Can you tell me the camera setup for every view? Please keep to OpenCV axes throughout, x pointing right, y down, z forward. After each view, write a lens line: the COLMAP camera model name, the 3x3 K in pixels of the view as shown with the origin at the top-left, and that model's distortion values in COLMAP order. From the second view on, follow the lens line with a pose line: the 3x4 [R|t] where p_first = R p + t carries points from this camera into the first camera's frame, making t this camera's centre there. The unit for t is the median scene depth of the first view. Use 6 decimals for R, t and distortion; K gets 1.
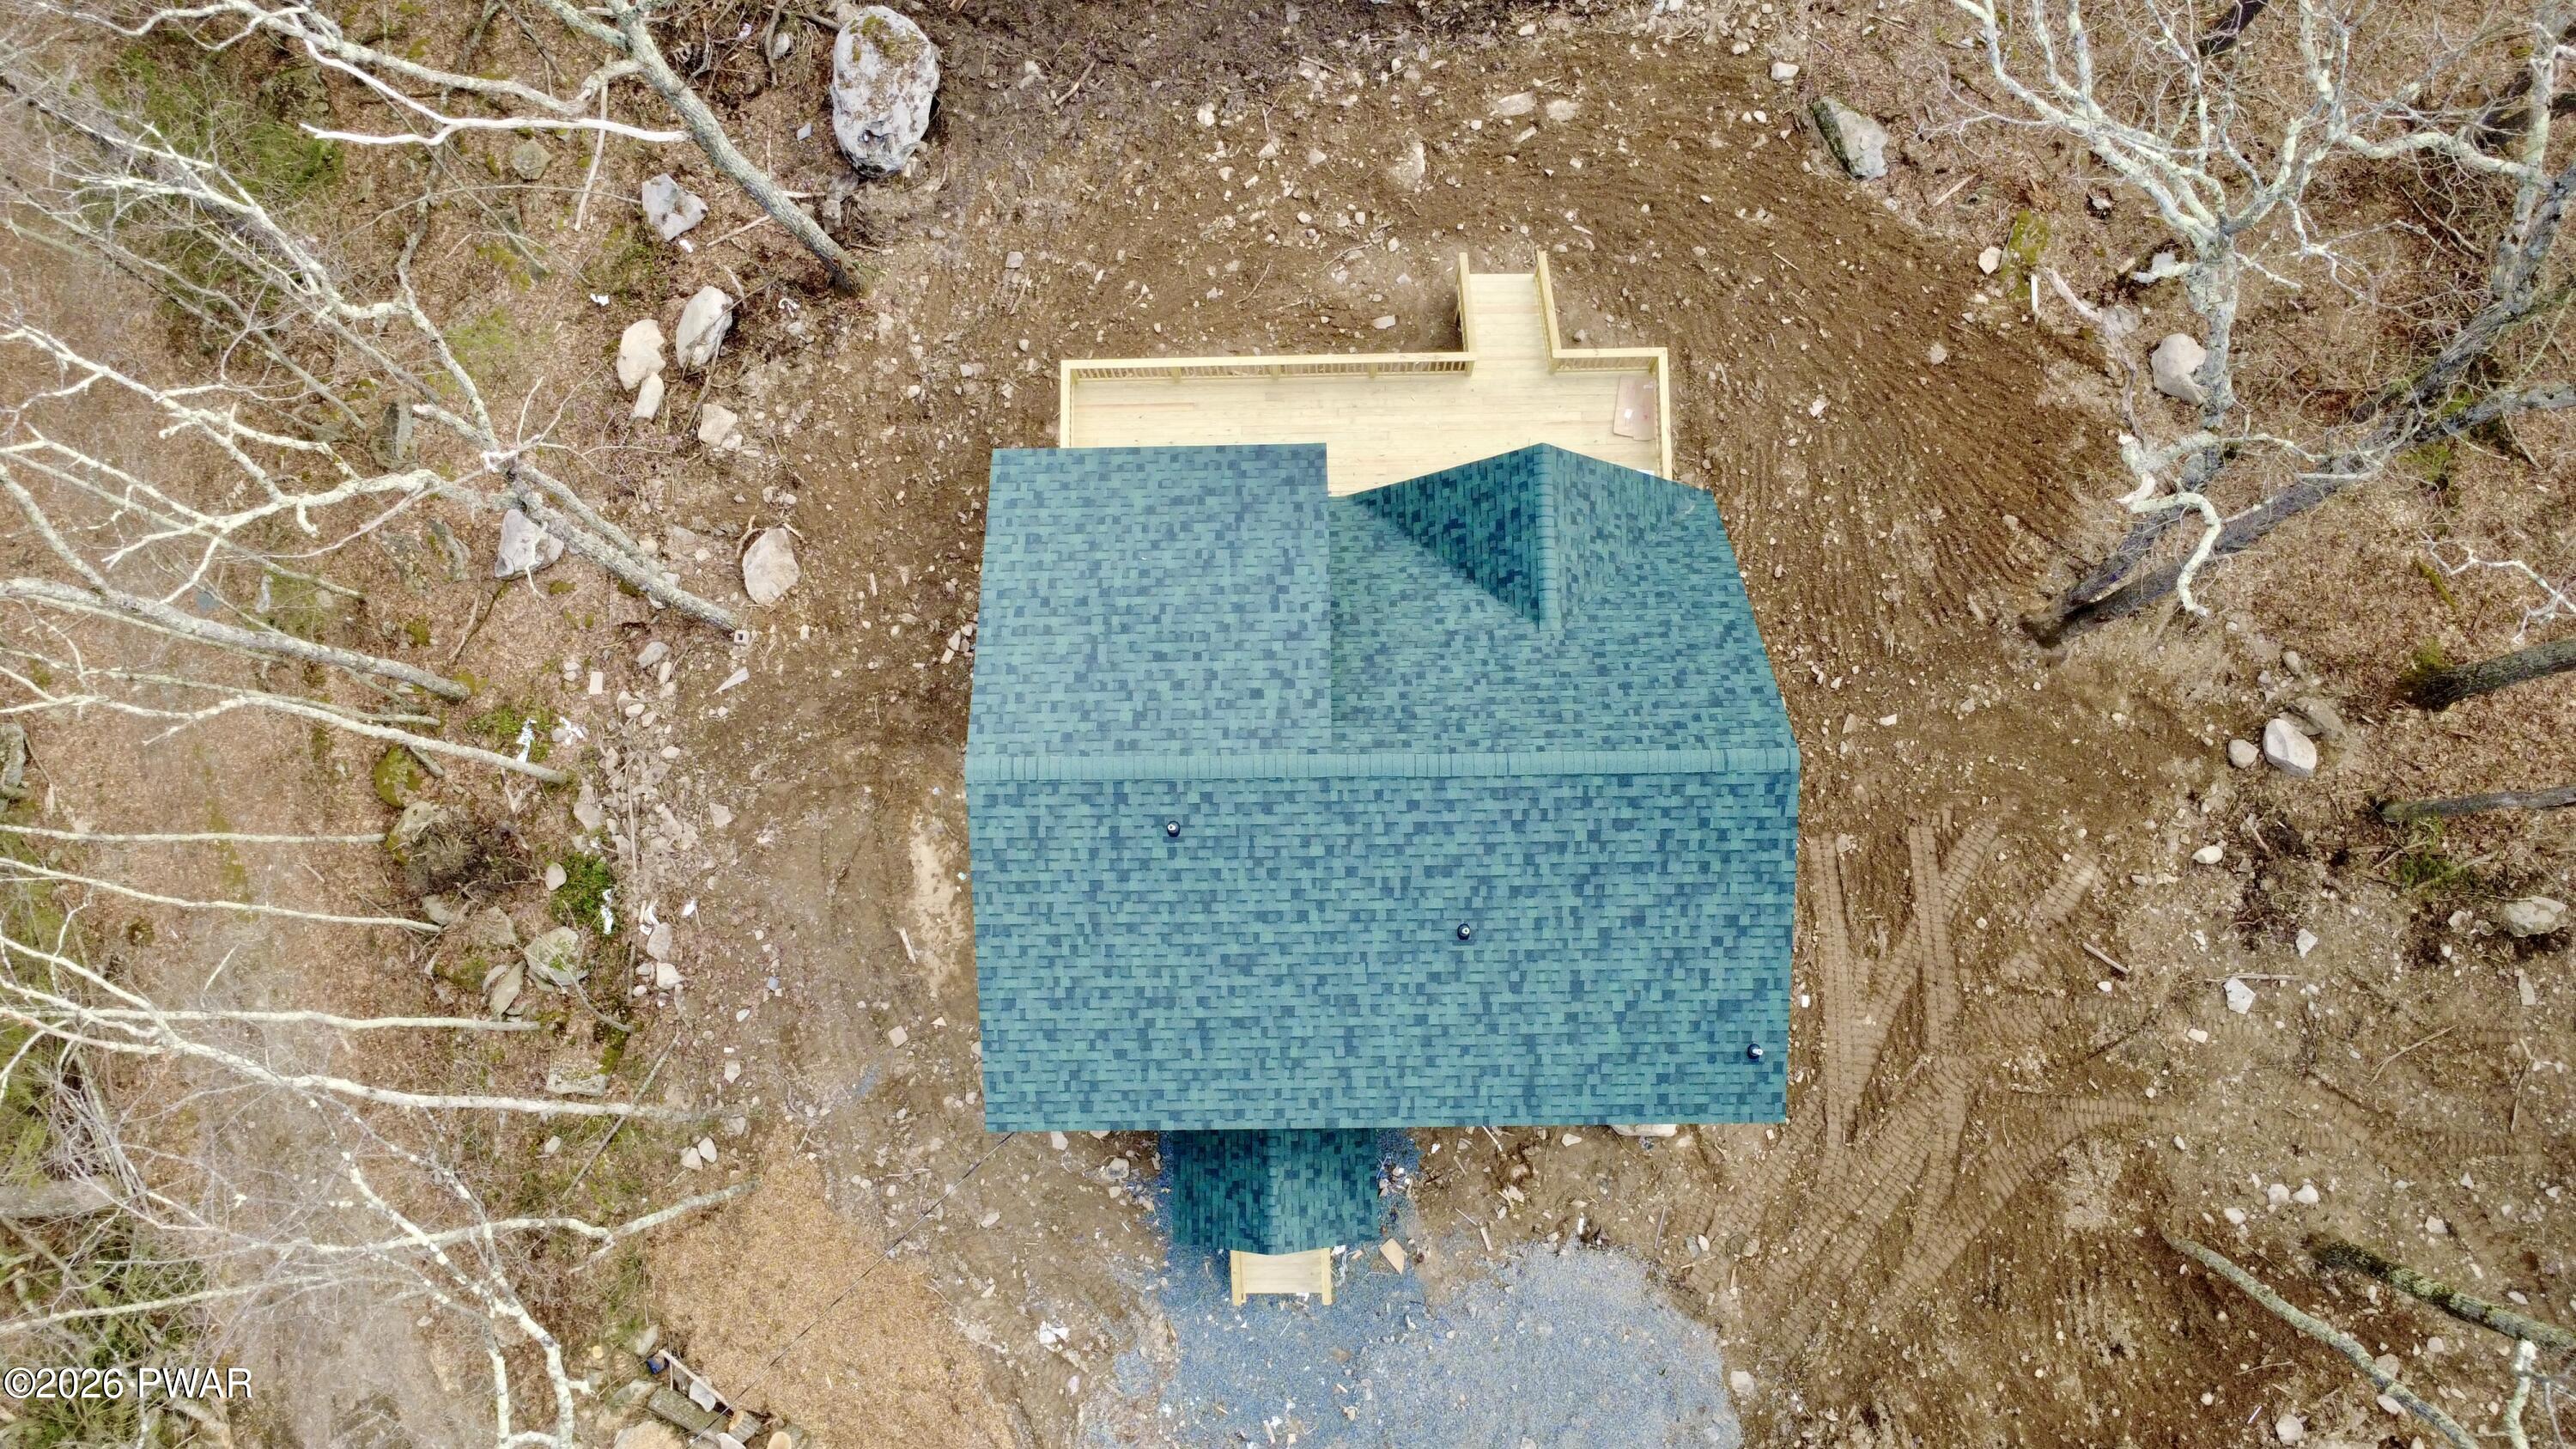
lens RADIAL K [[1870.2, 0, 1292.4], [0, 1870.2, 709.6], [0, 0, 1]] dist [-0.001841, 0.000262]
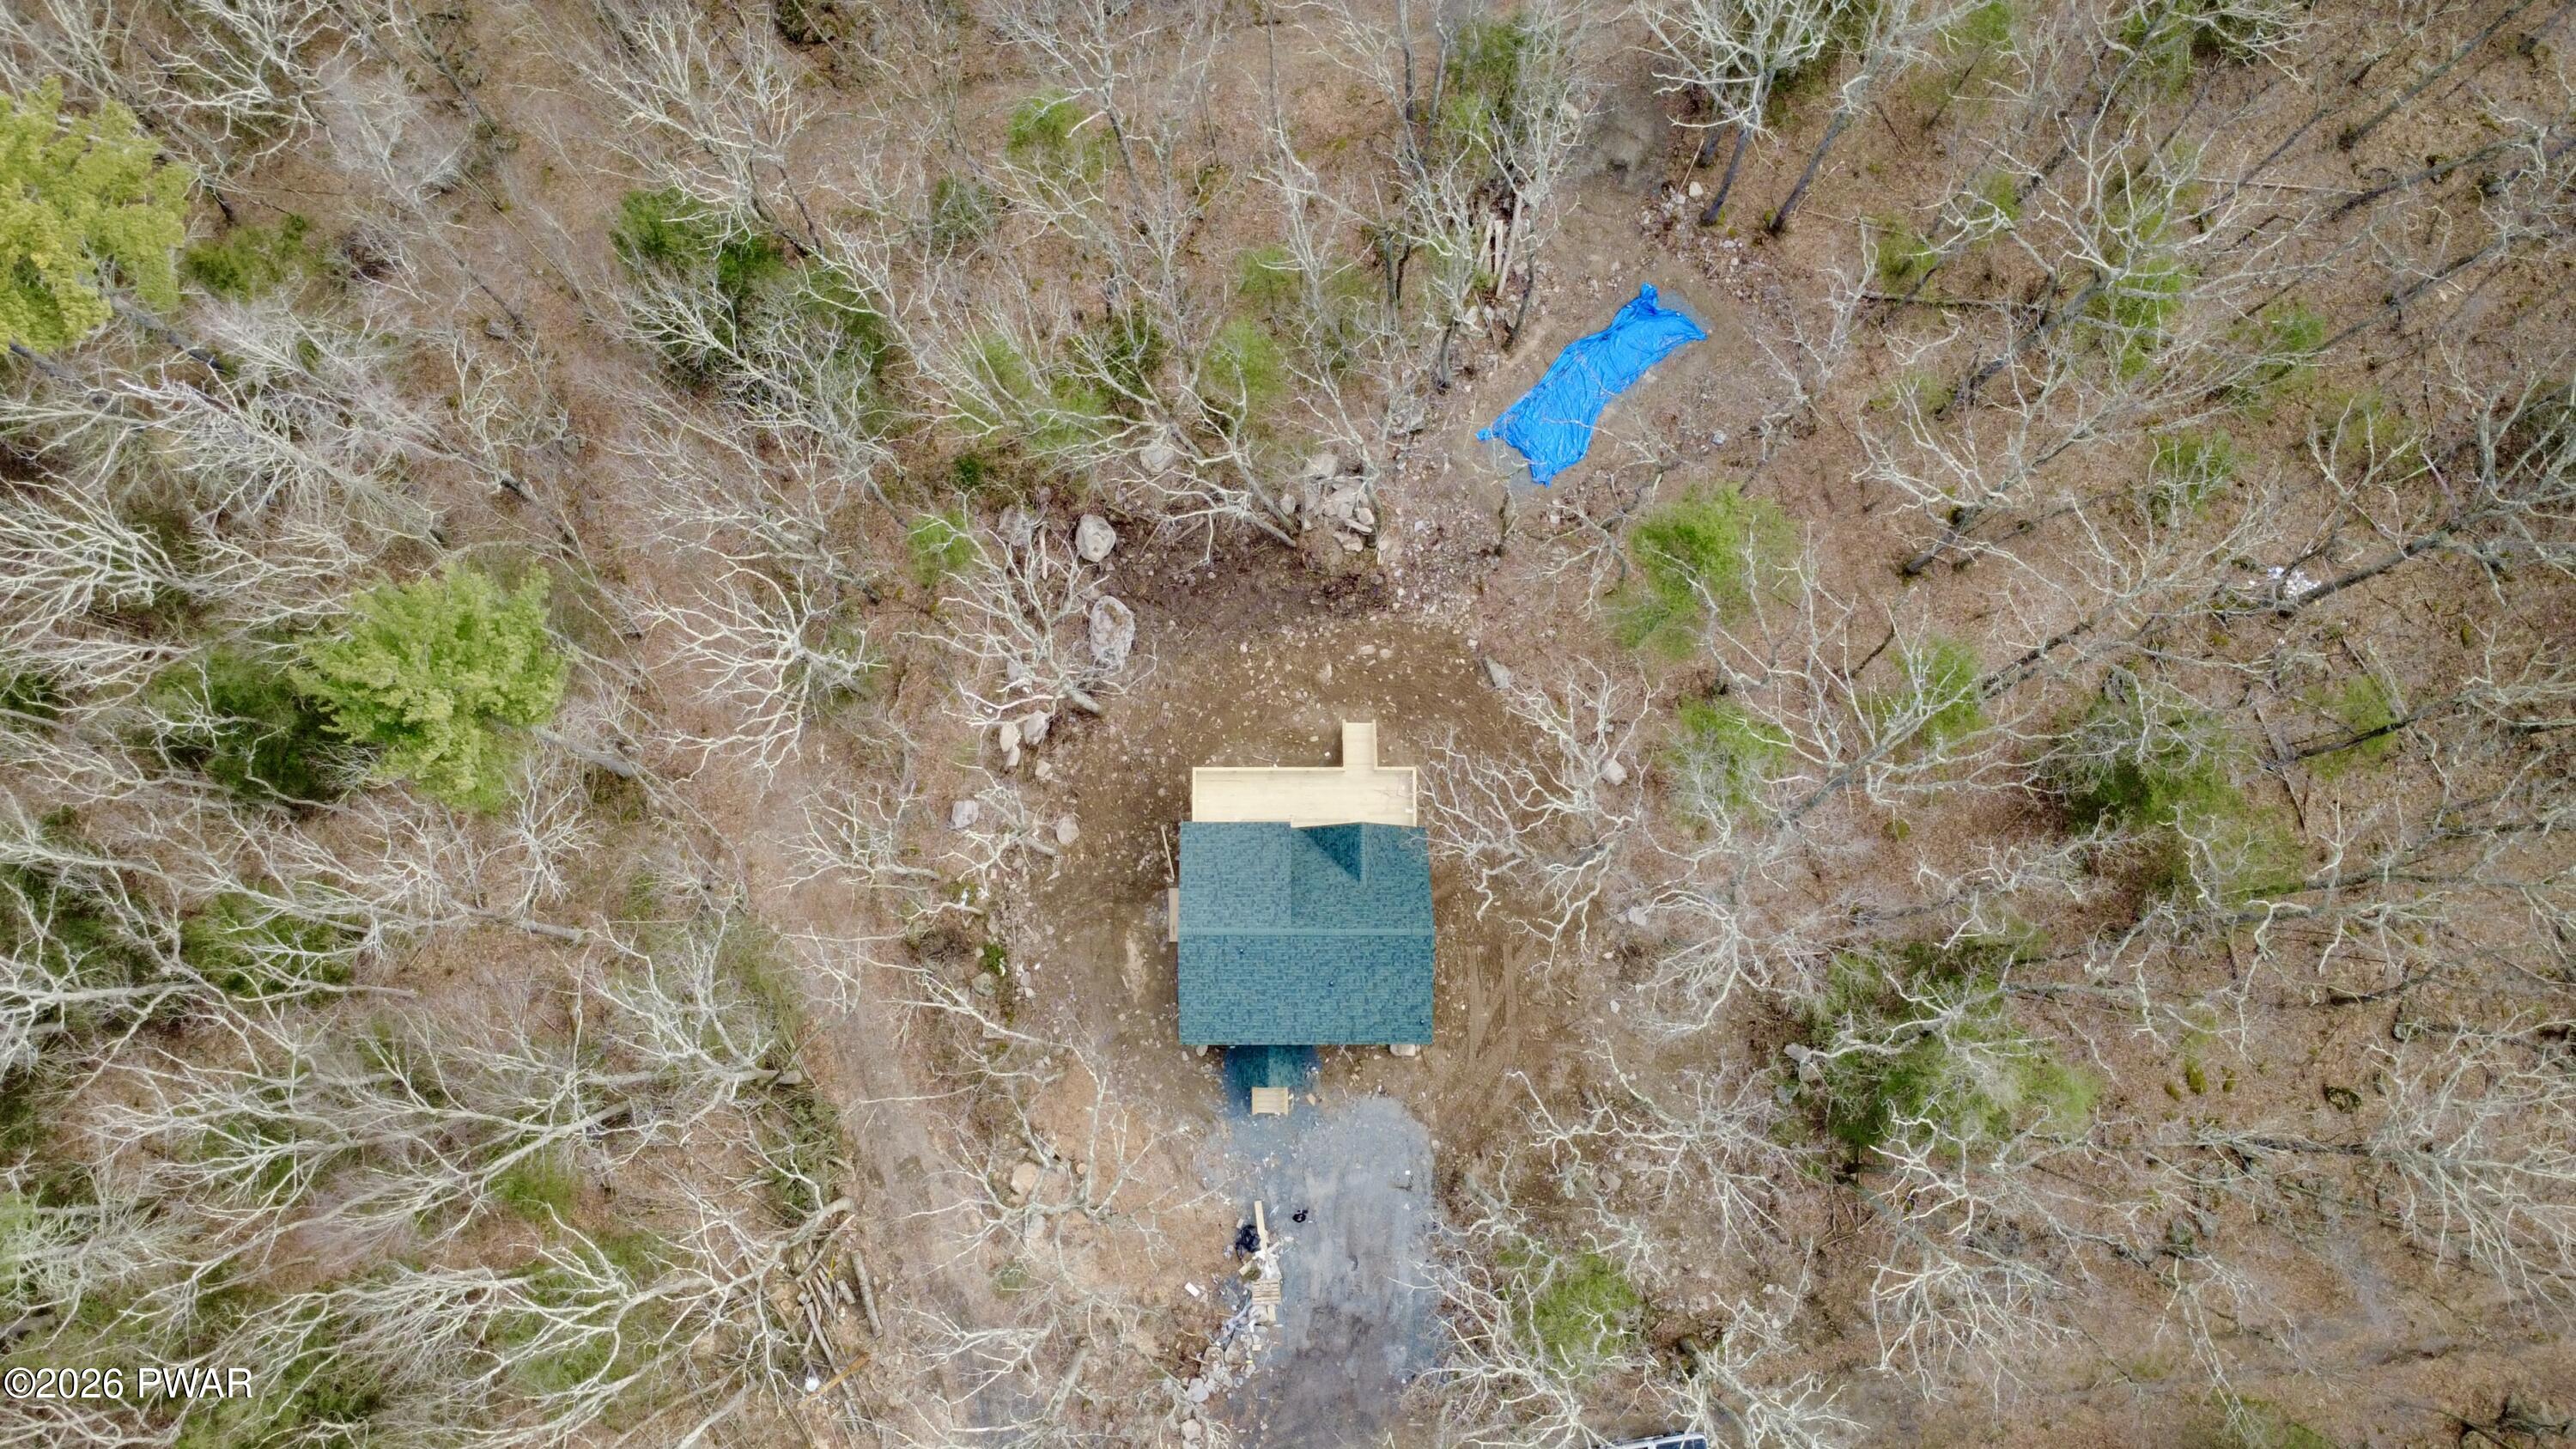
lens RADIAL K [[1870.2, 0, 1285.6], [0, 1870.2, 740.1], [0, 0, 1]] dist [-0.001841, 0.000262]
pose [[0.999746, 0.013599, 0.017947, -0.035067], [-0.013742, 0.999874, 0.007907, -0.225723], [-0.017837, -0.008151, 0.999808, -1.543339]]
